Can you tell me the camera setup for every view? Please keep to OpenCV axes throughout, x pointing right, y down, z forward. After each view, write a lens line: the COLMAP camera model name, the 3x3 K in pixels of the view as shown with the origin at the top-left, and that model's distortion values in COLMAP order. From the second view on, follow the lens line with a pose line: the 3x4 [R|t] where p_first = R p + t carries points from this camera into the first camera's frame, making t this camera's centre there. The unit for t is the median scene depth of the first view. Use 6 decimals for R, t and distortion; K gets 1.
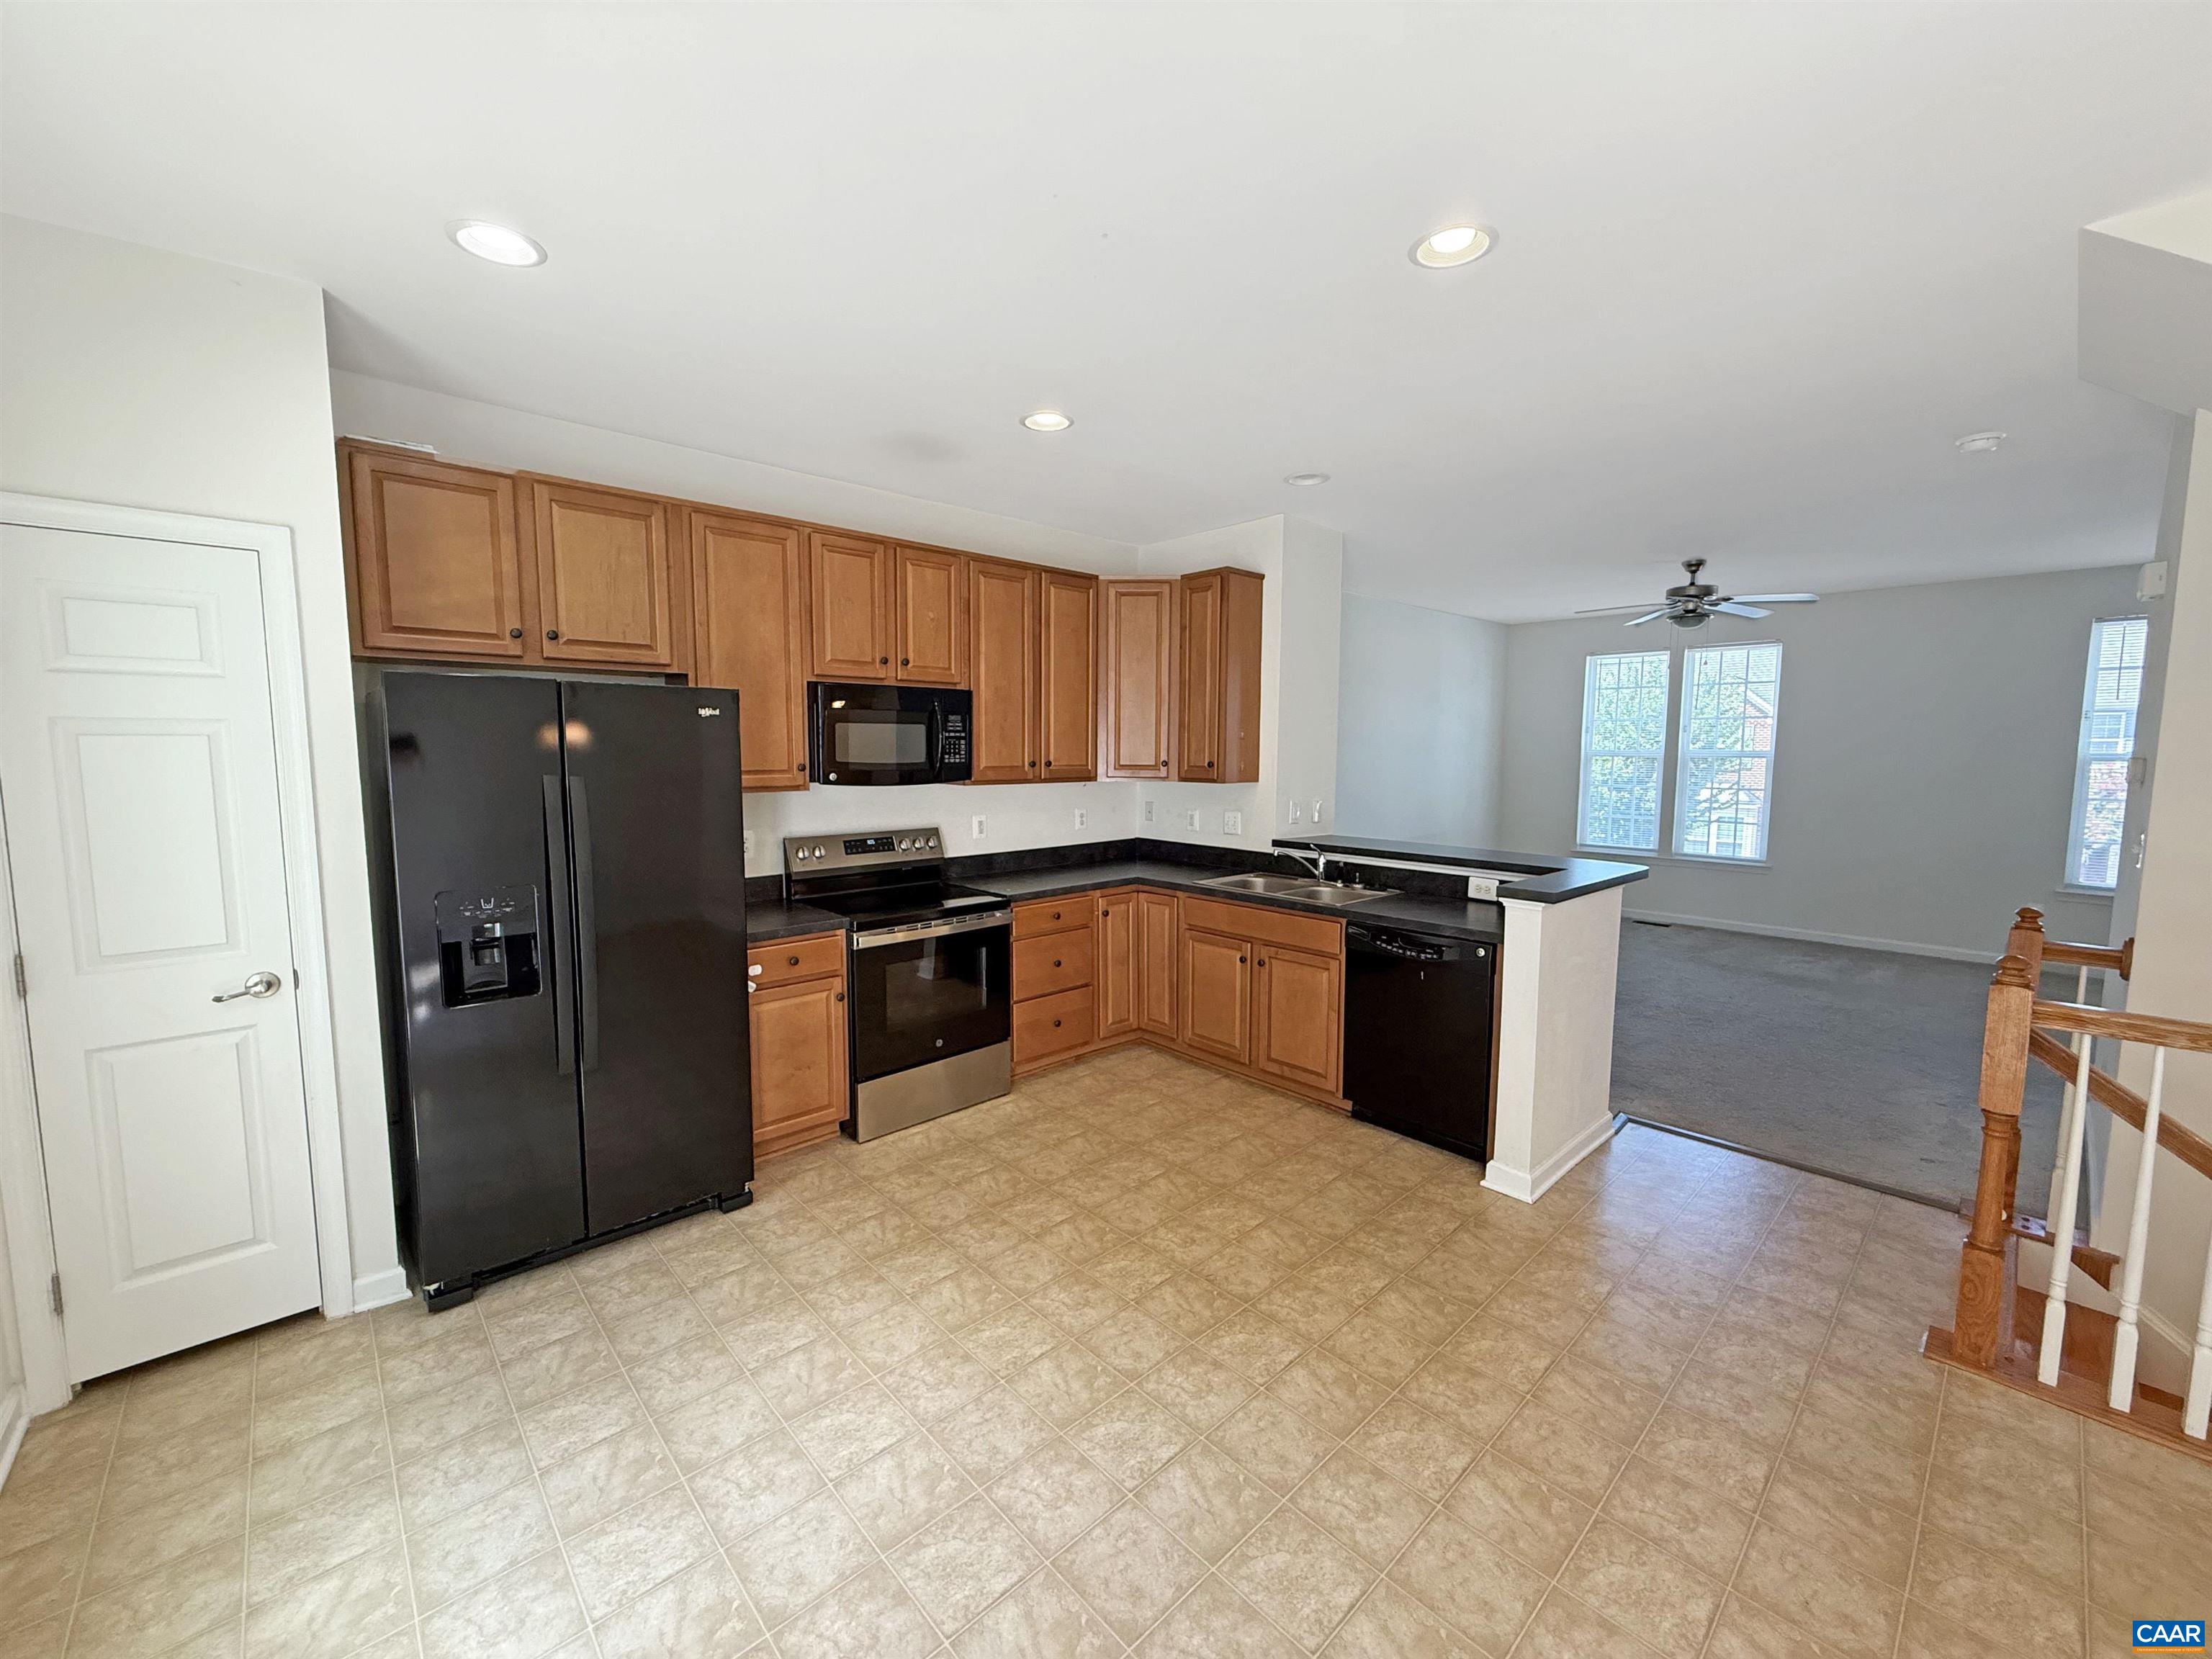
lens RADIAL K [[881.2, 0, 1102.5], [0, 881.2, 831.8], [0, 0, 1]] dist [0.003368, 0.000754]
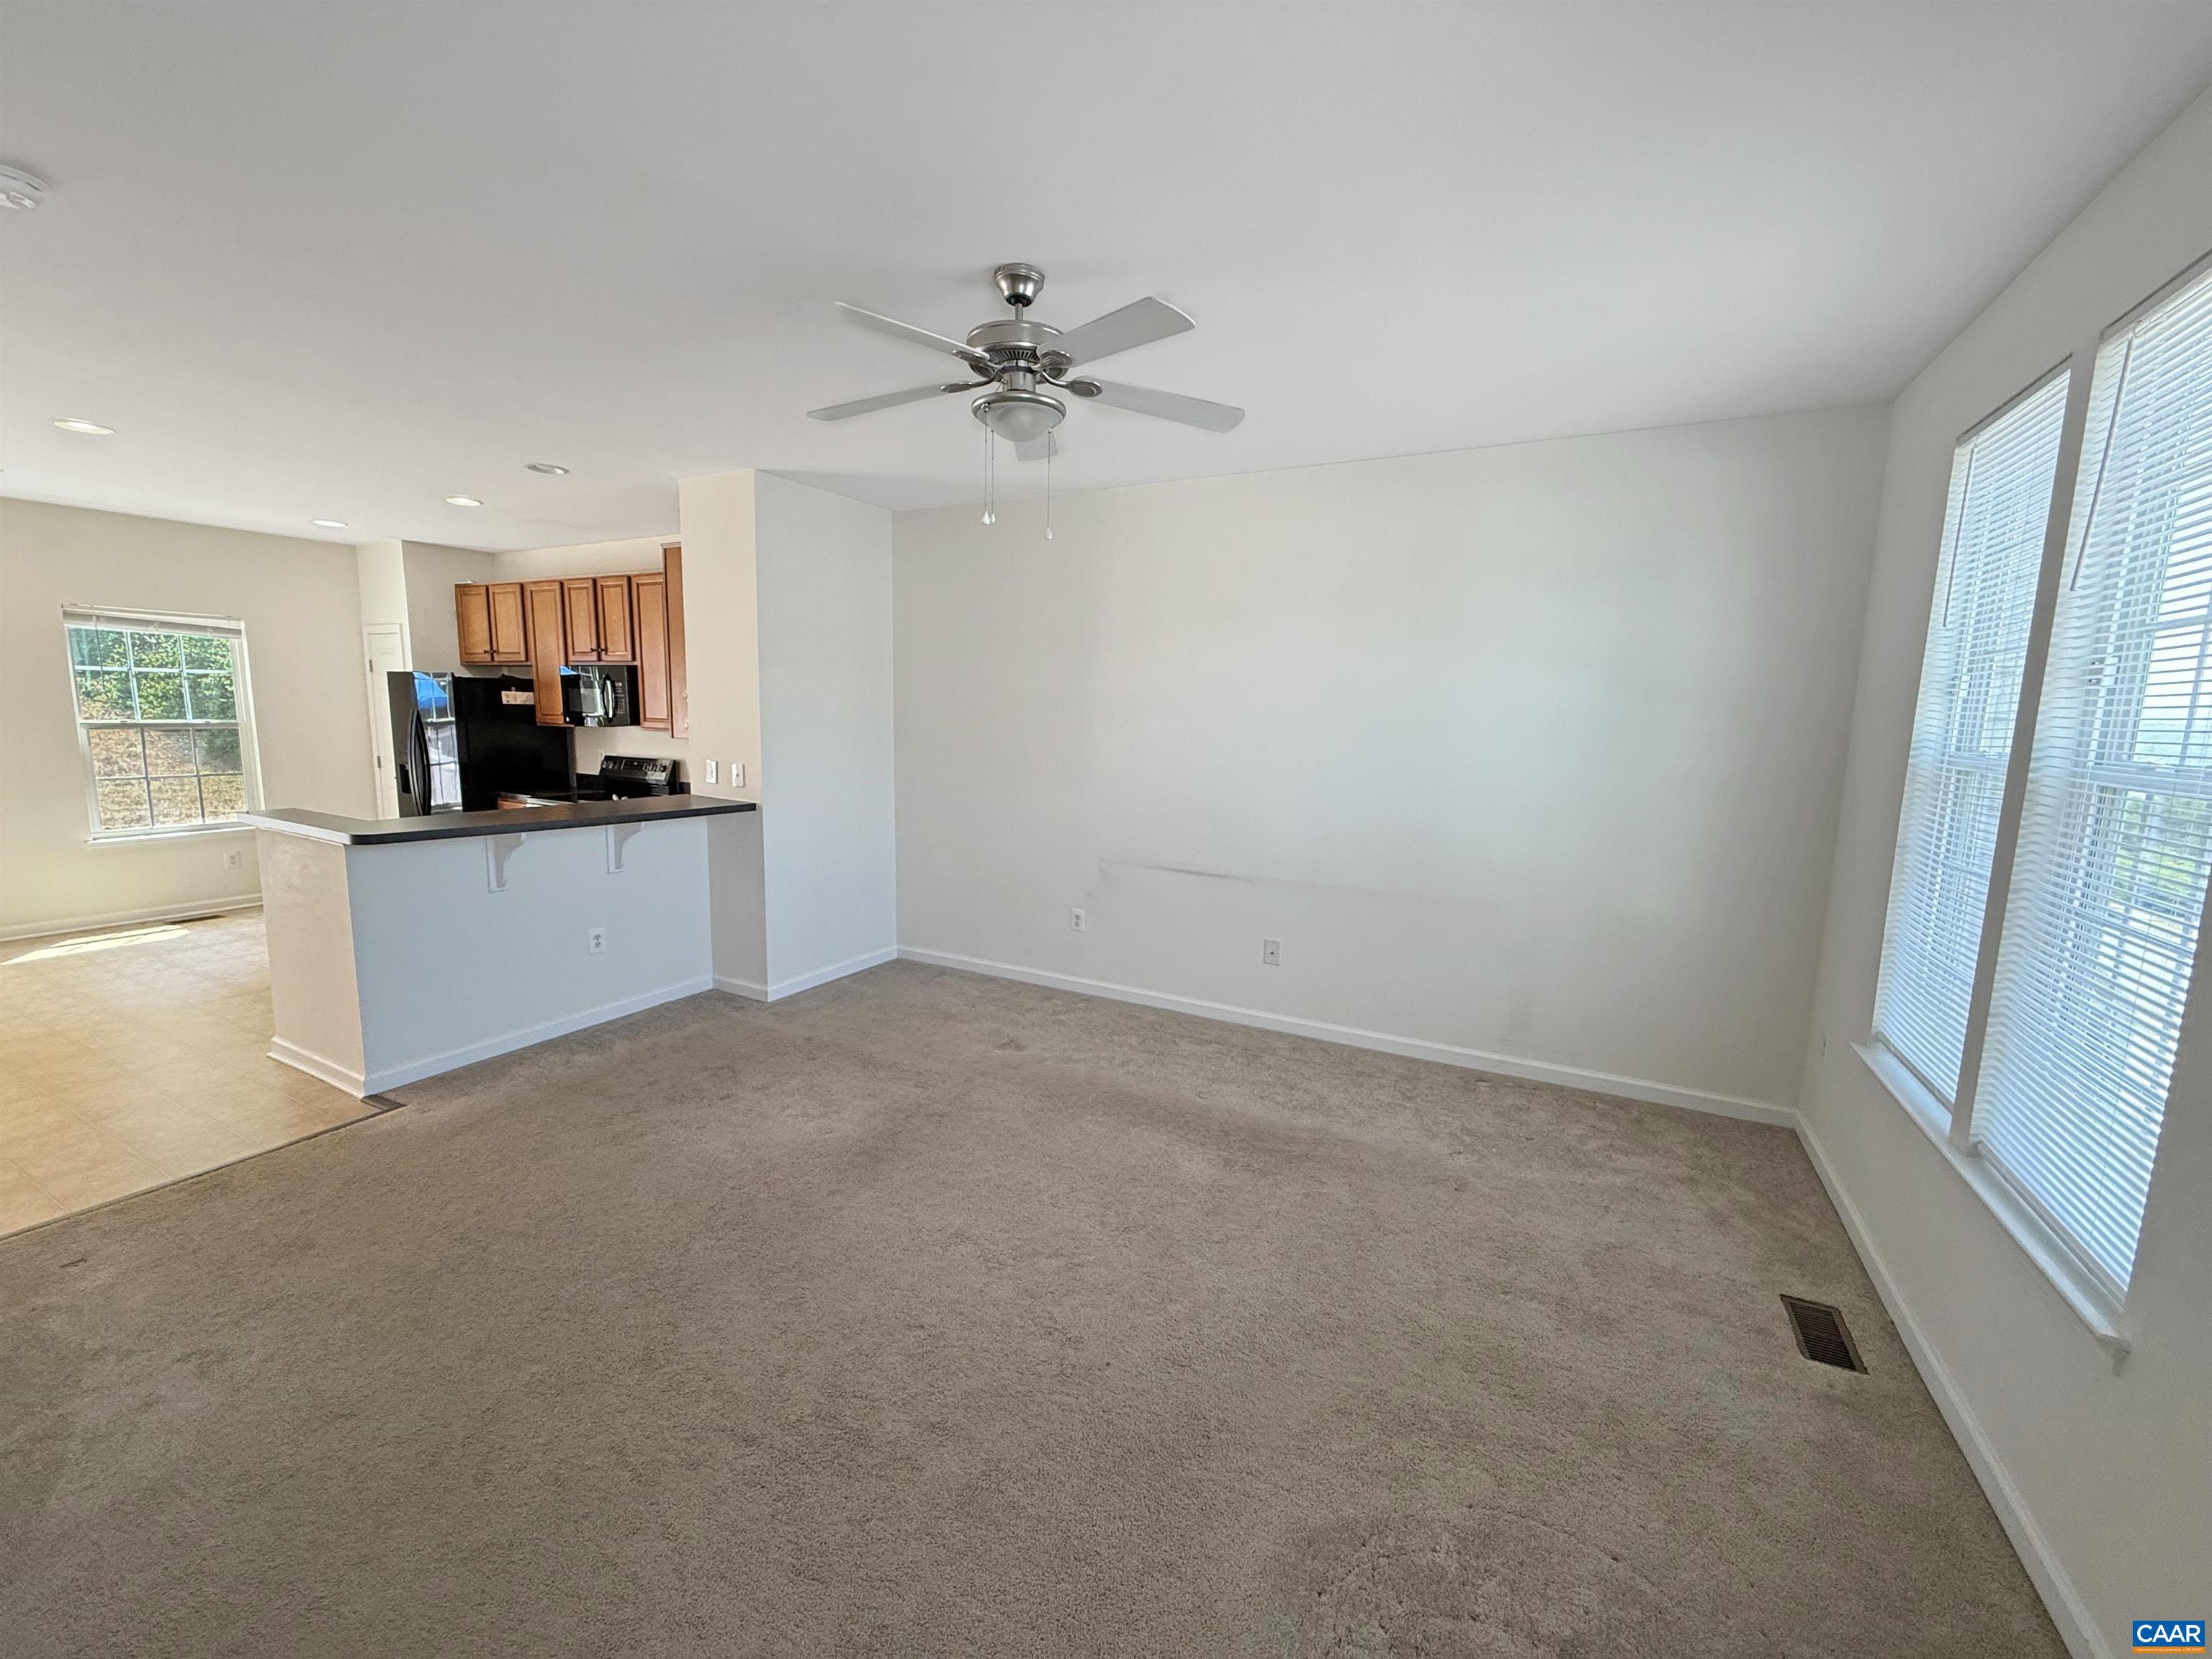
lens RADIAL K [[881.2, 0, 1097.5], [0, 881.2, 824.2], [0, 0, 1]] dist [0.003368, 0.000754]
pose [[0.329353, 0.127809, -0.935517, 1.938312], [-0.114949, 0.988854, 0.094627, -0.162003], [0.937184, 0.076371, 0.340373, 1.581373]]
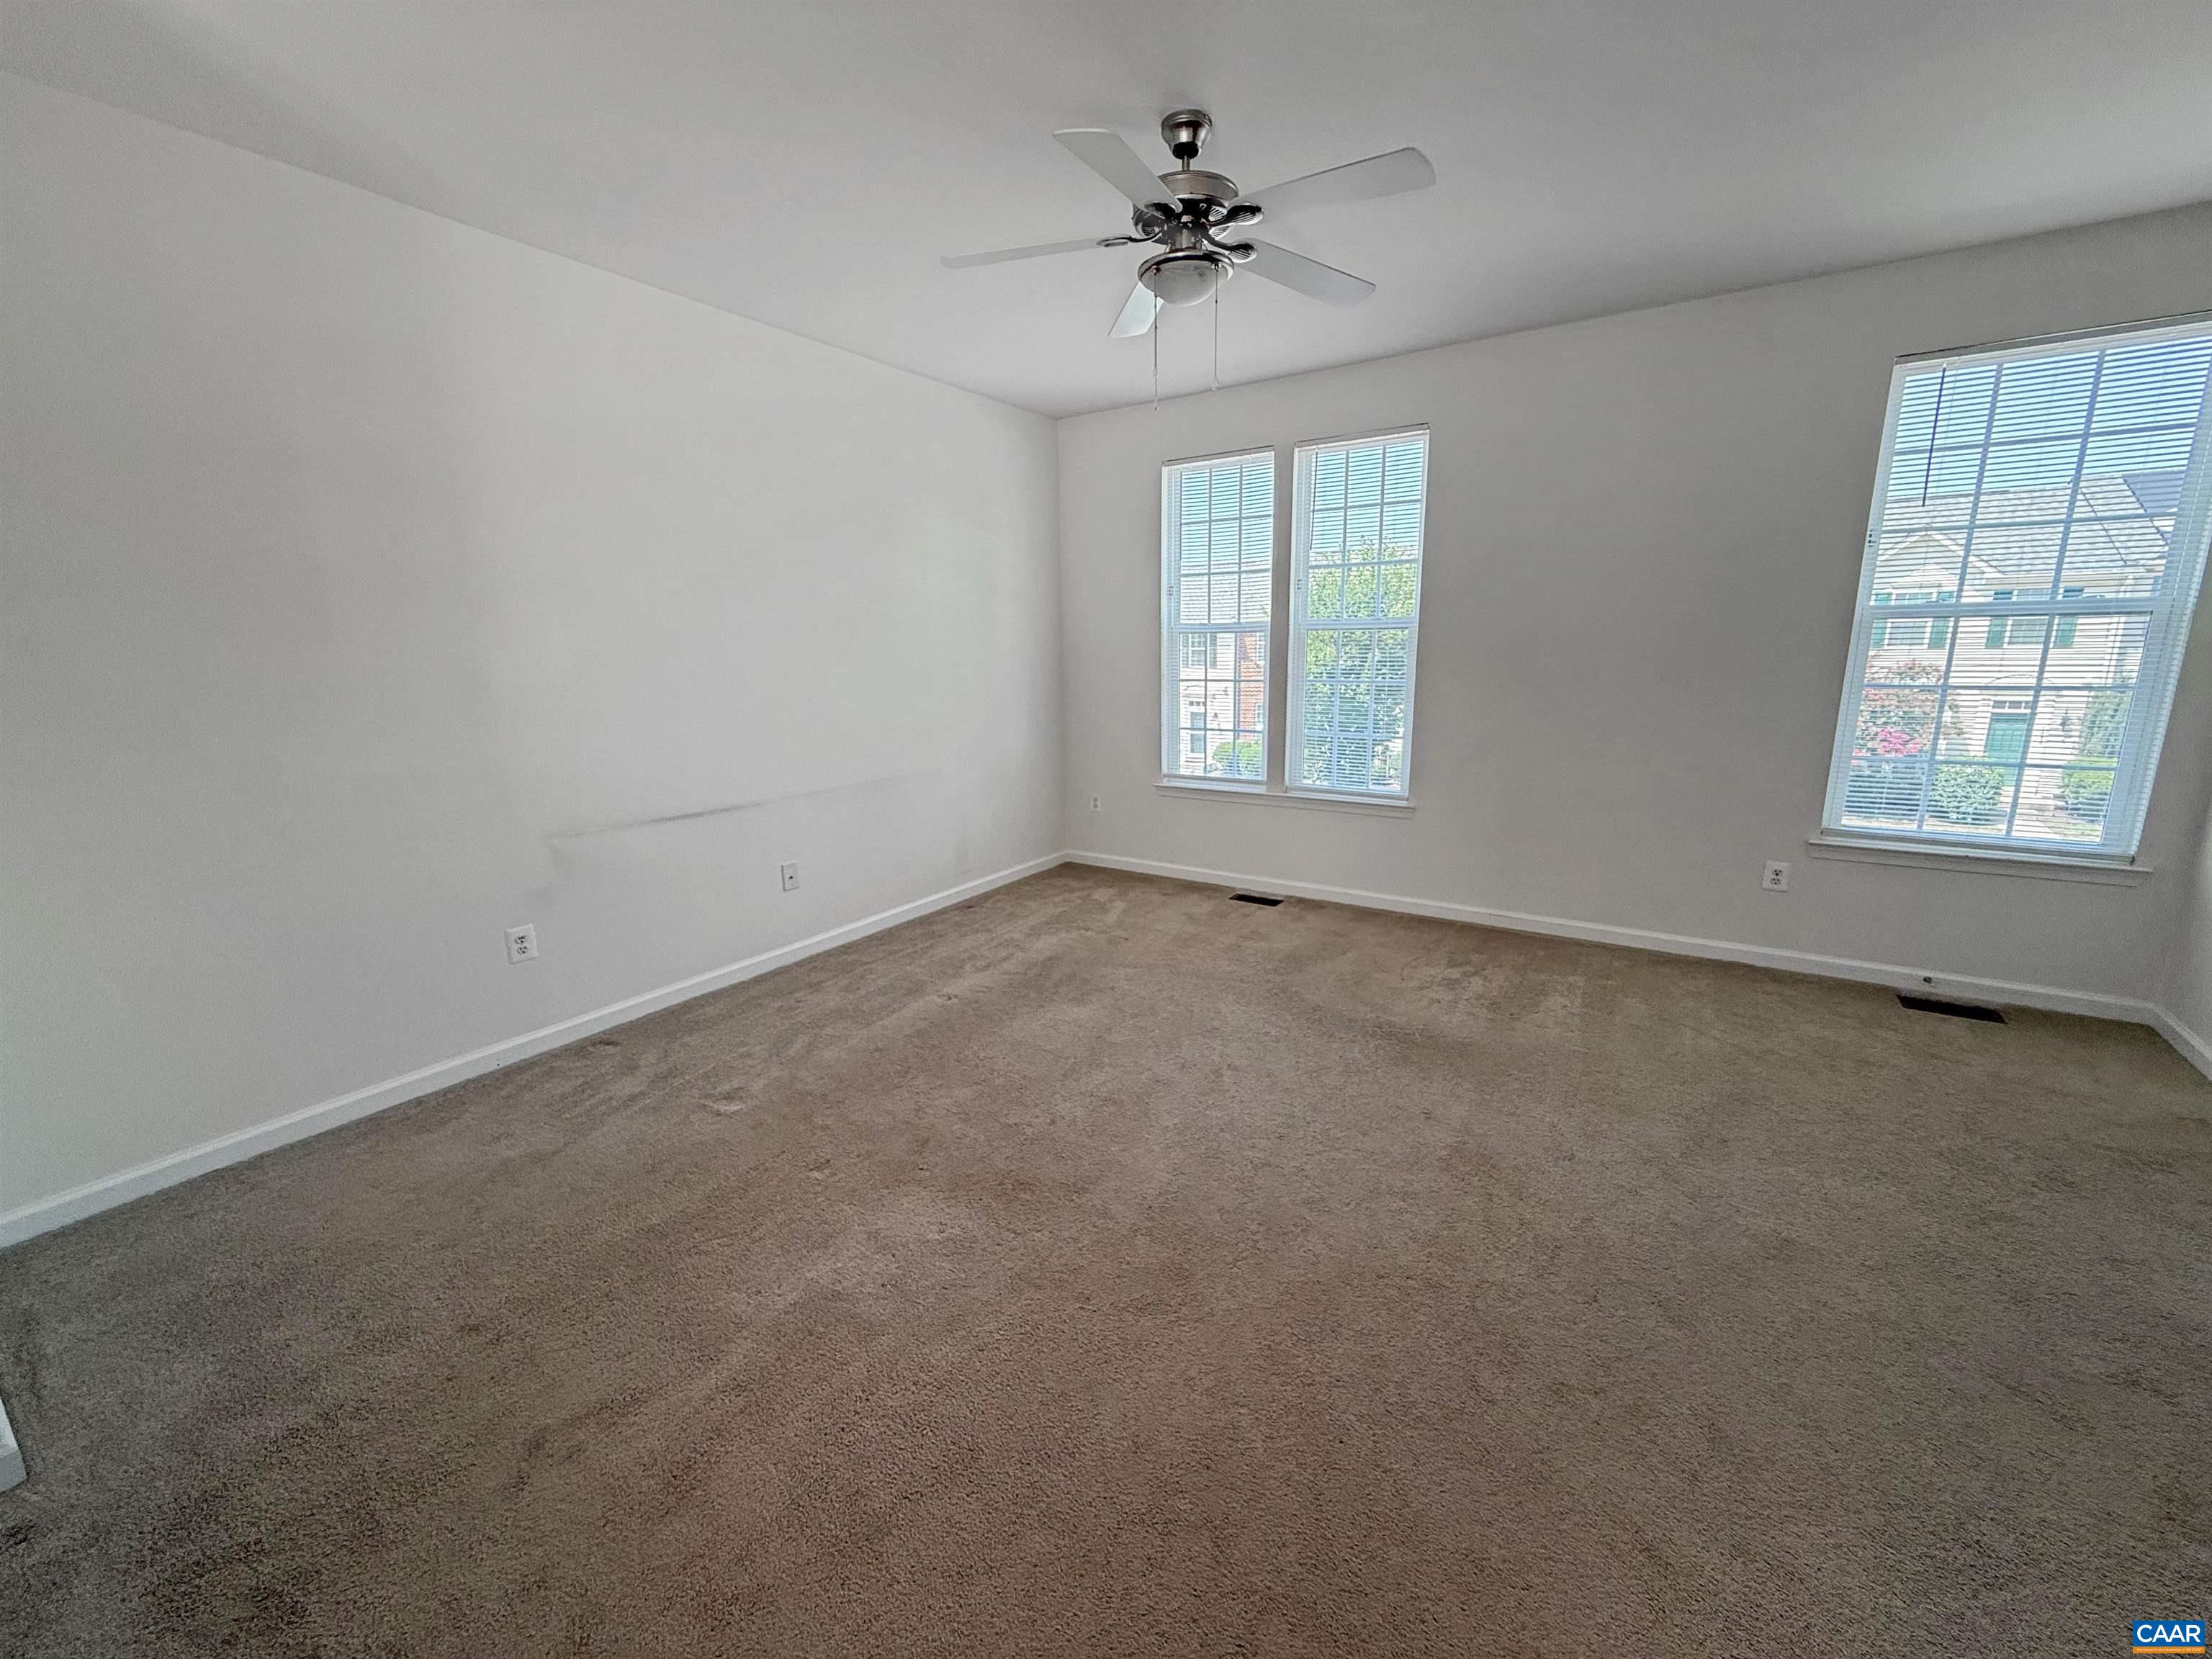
lens RADIAL K [[881.2, 0, 1101.9], [0, 881.2, 833.9], [0, 0, 1]] dist [0.003368, 0.000754]
pose [[0.971333, -0.065516, 0.228518, 0.891573], [0.039141, 0.992230, 0.118100, -0.053650], [-0.234479, -0.105770, 0.966350, 1.002311]]
